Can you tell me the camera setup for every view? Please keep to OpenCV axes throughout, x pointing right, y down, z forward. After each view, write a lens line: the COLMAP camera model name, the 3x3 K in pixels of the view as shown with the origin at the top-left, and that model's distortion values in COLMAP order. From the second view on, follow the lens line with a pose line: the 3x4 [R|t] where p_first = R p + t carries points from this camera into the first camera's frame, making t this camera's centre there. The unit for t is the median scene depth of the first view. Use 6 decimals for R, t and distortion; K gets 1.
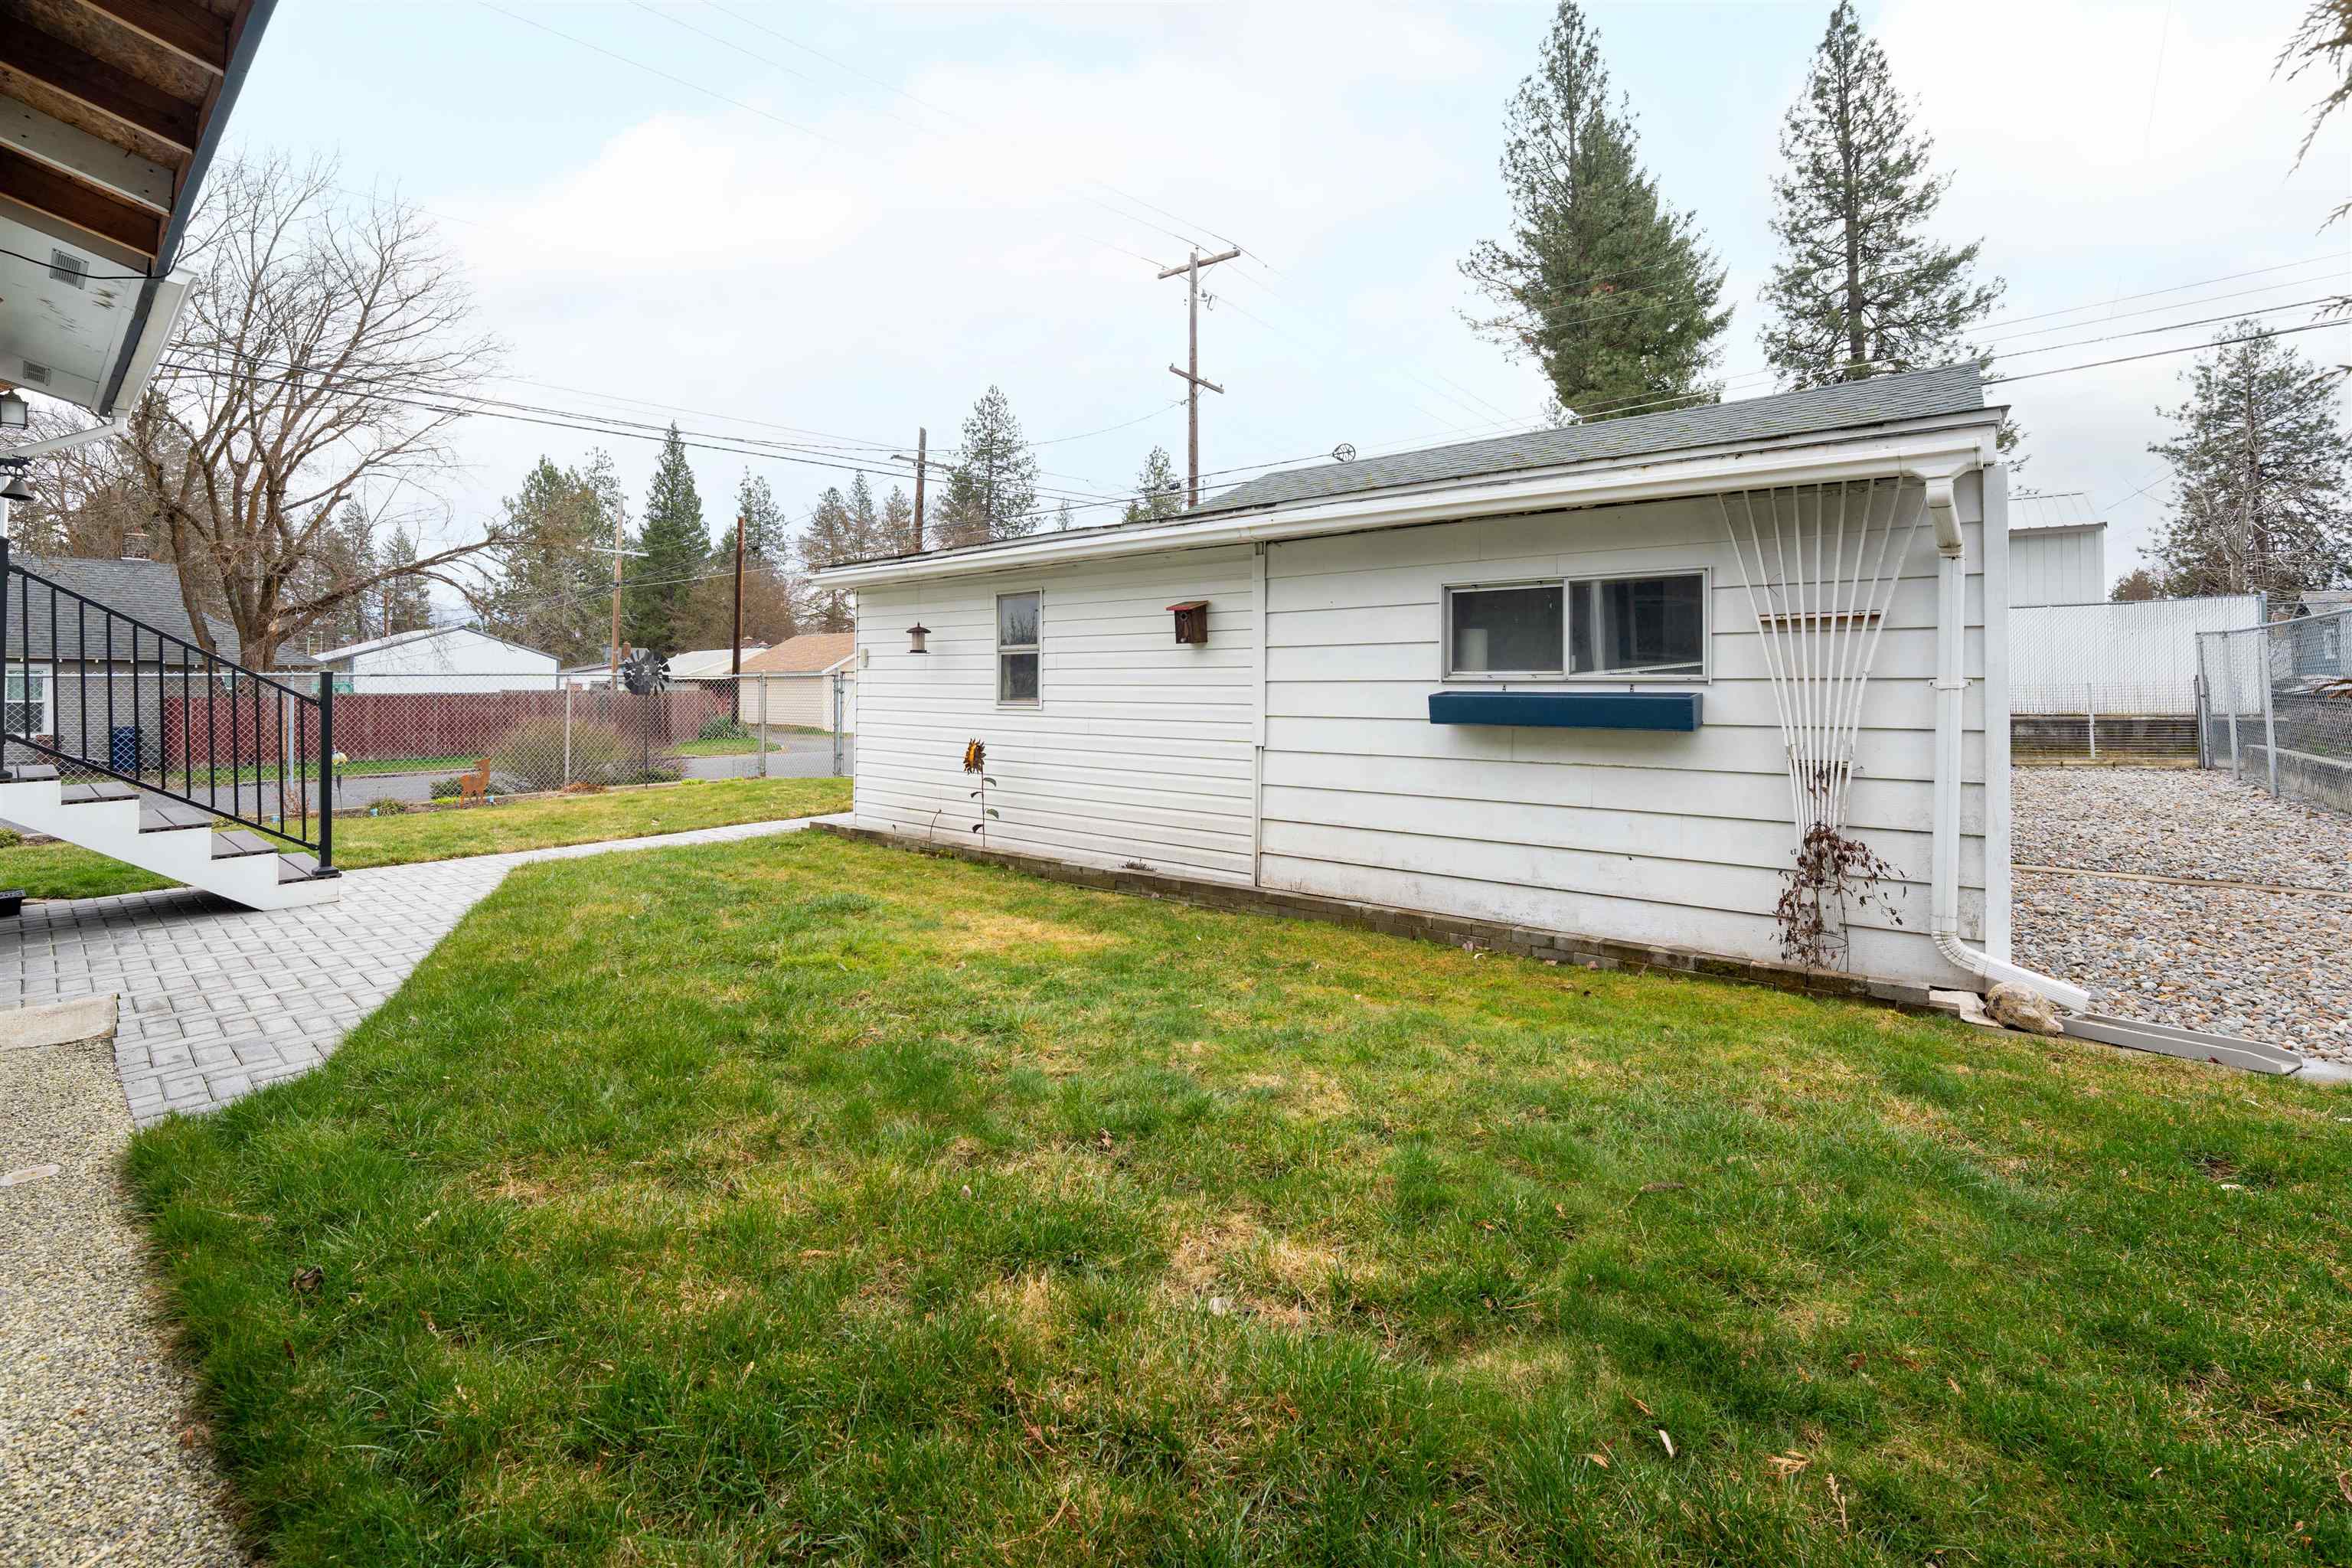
lens RADIAL K [[1003.4, 0, 1173.9], [0, 1003.4, 665.8], [0, 0, 1]] dist [-0.029646, 0.003968]
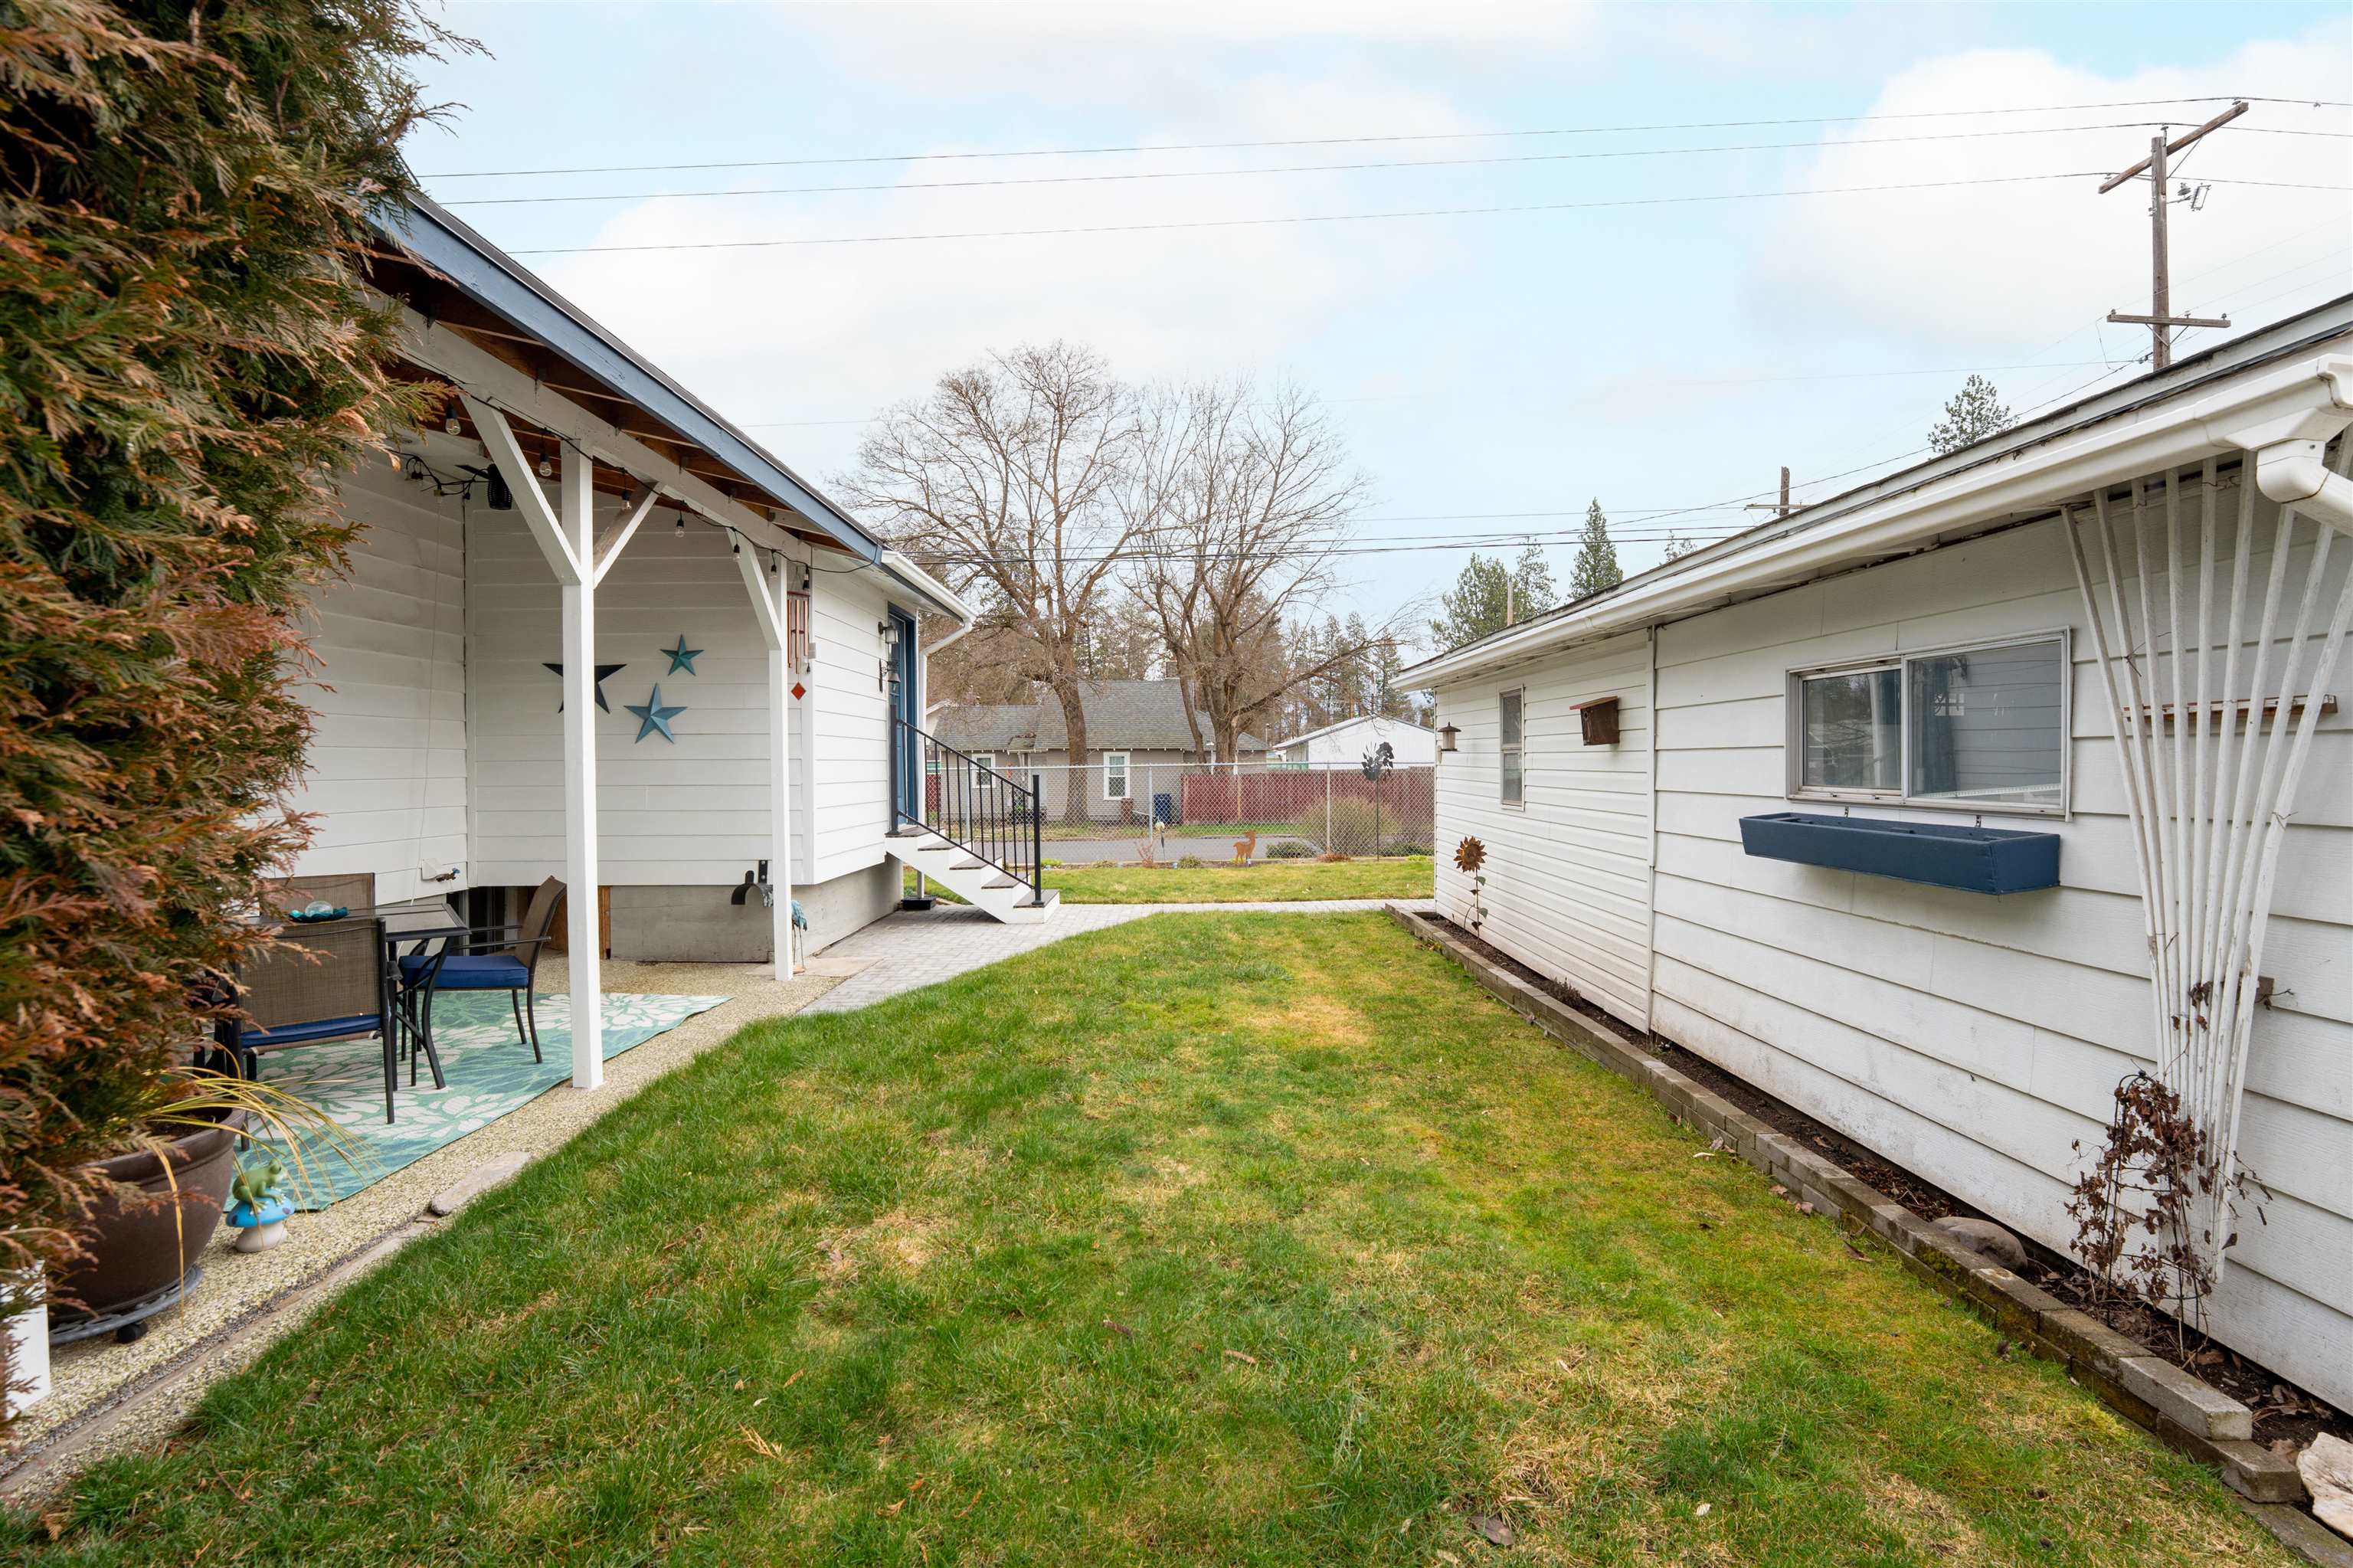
lens RADIAL K [[1027.7, 0, 1191.6], [0, 1027.7, 771.9], [0, 0, 1]] dist [-0.023960, 0.000080]
pose [[0.642848, 0.004080, -0.765983, 0.274712], [0.022389, 0.999458, 0.024114, -0.016120], [0.765666, -0.032651, 0.642409, 0.079126]]
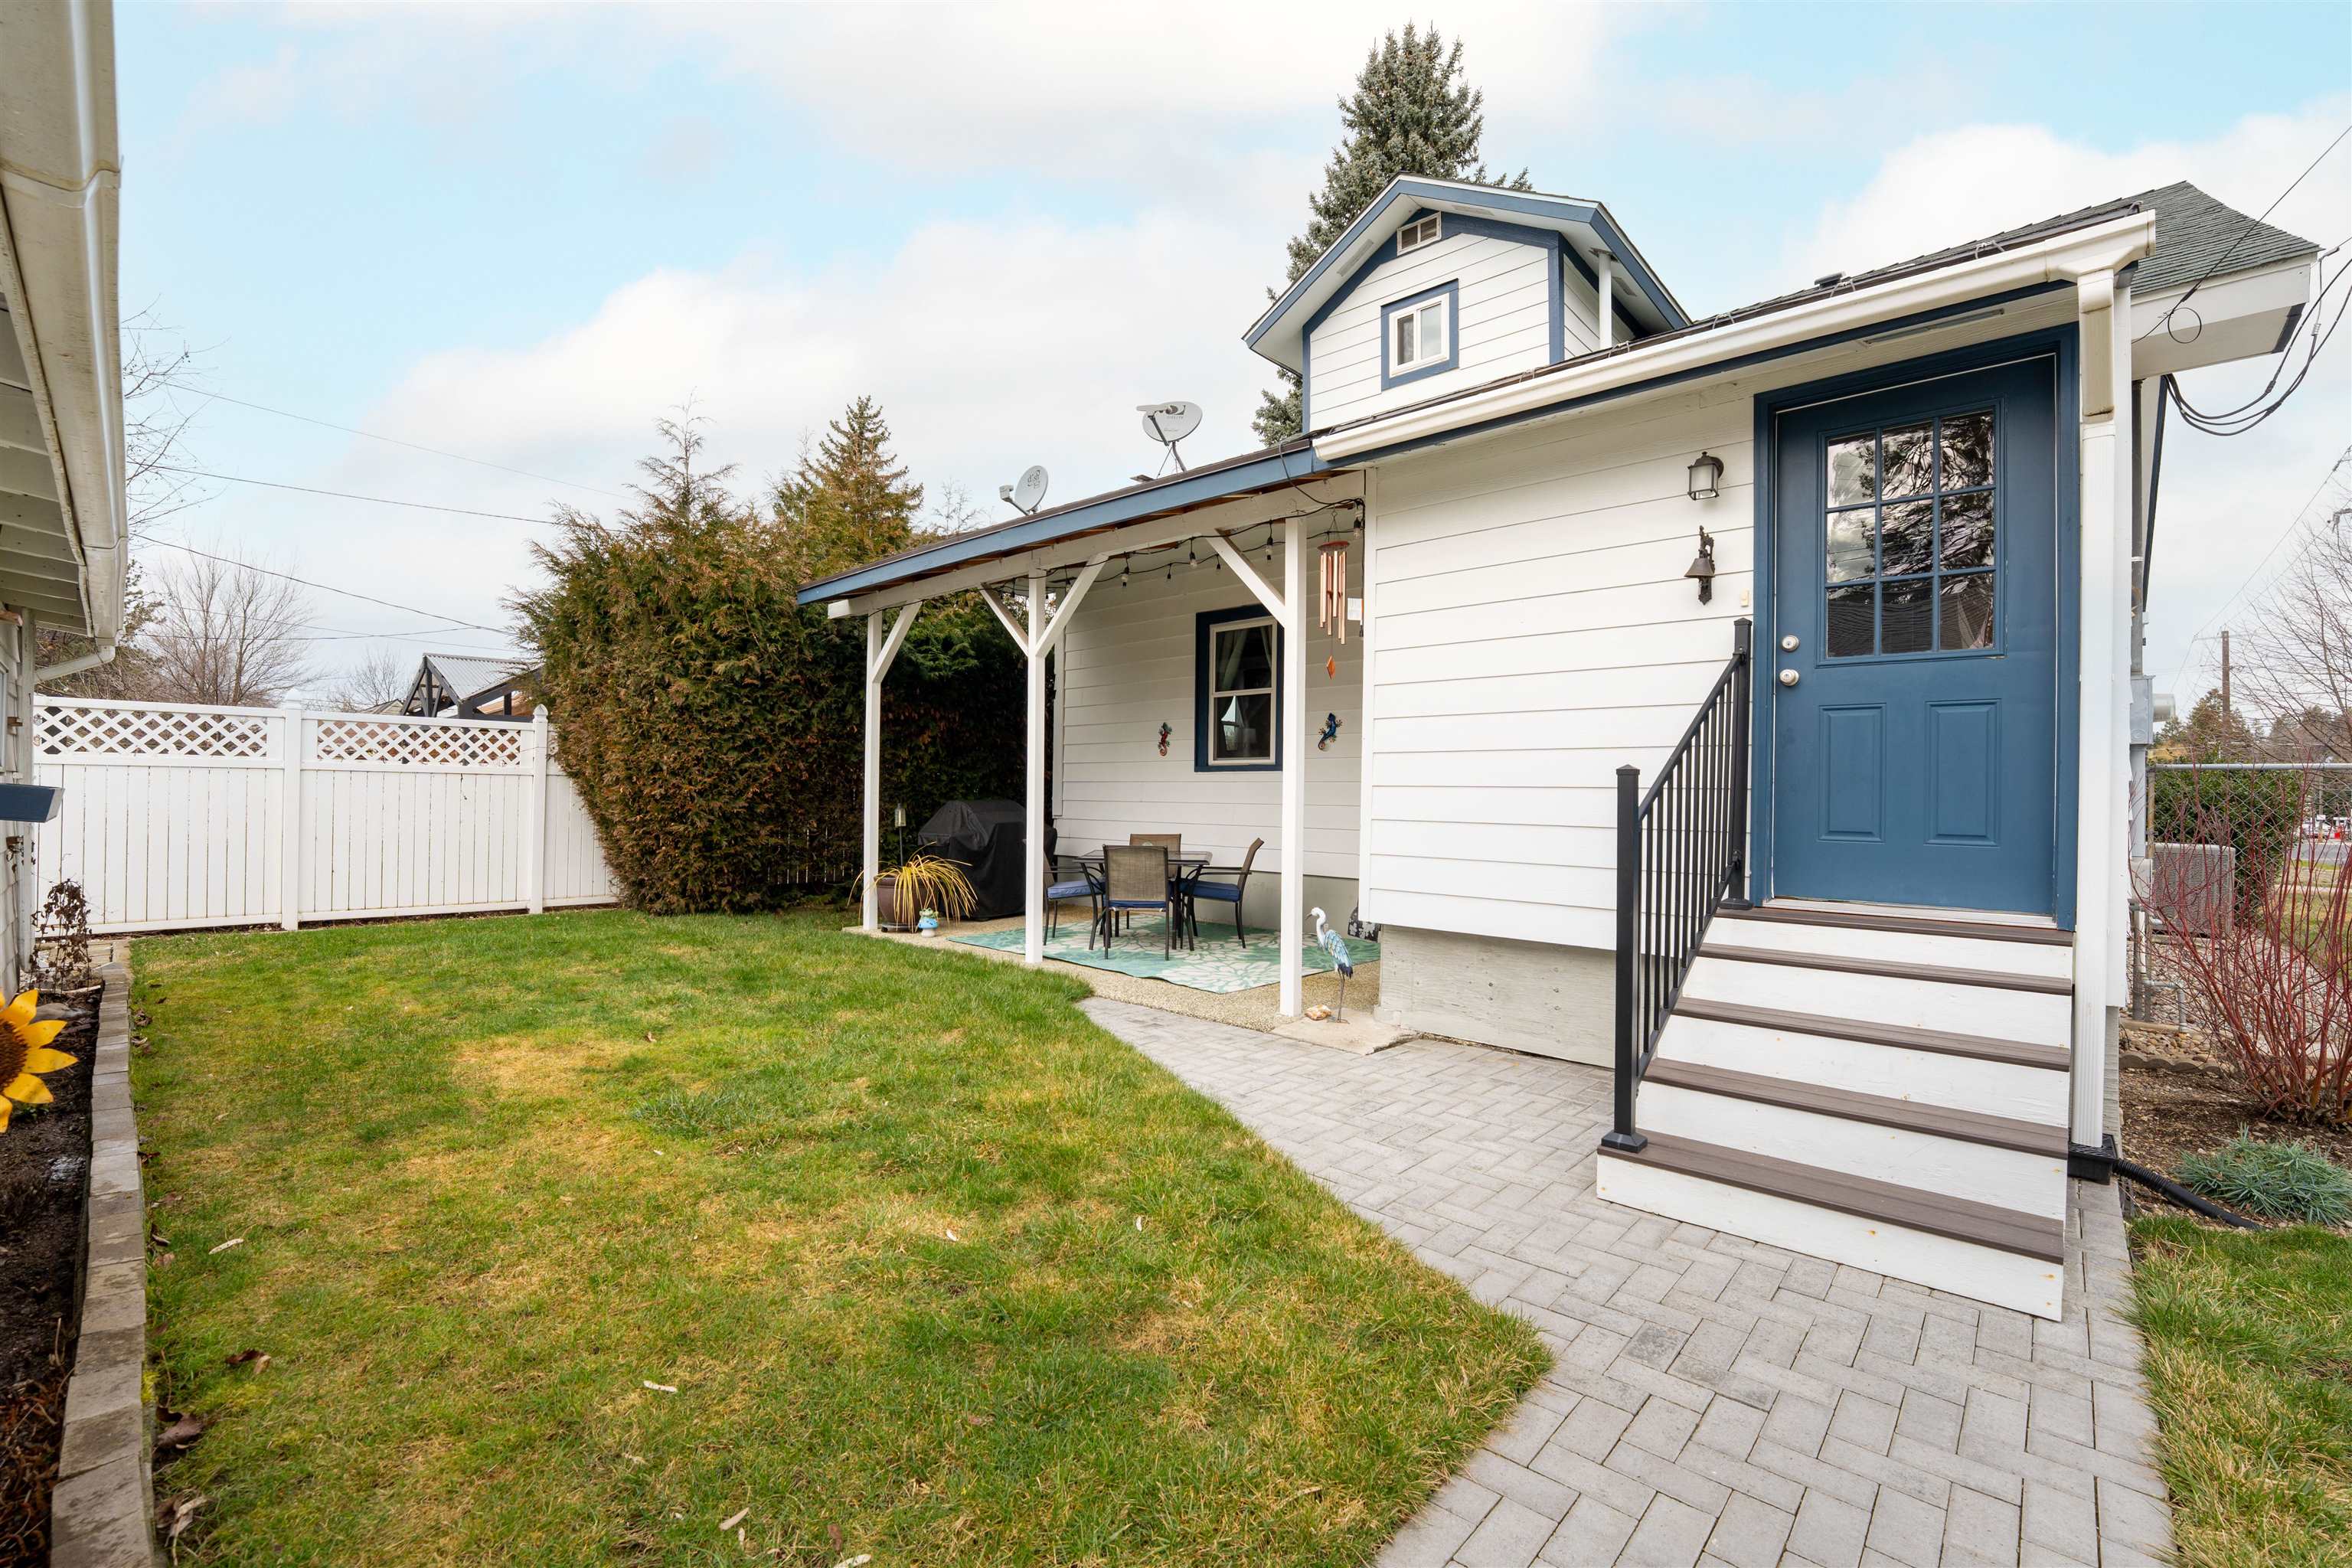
lens RADIAL K [[981.7, 0, 1170.6], [0, 981.7, 797.7], [0, 0, 1]] dist [-0.026263, 0.000214]
pose [[-0.997512, -0.010890, 0.069644, -0.342155], [-0.012123, 0.999777, -0.017314, 0.017634], [-0.069440, -0.018115, -0.997422, 0.809842]]
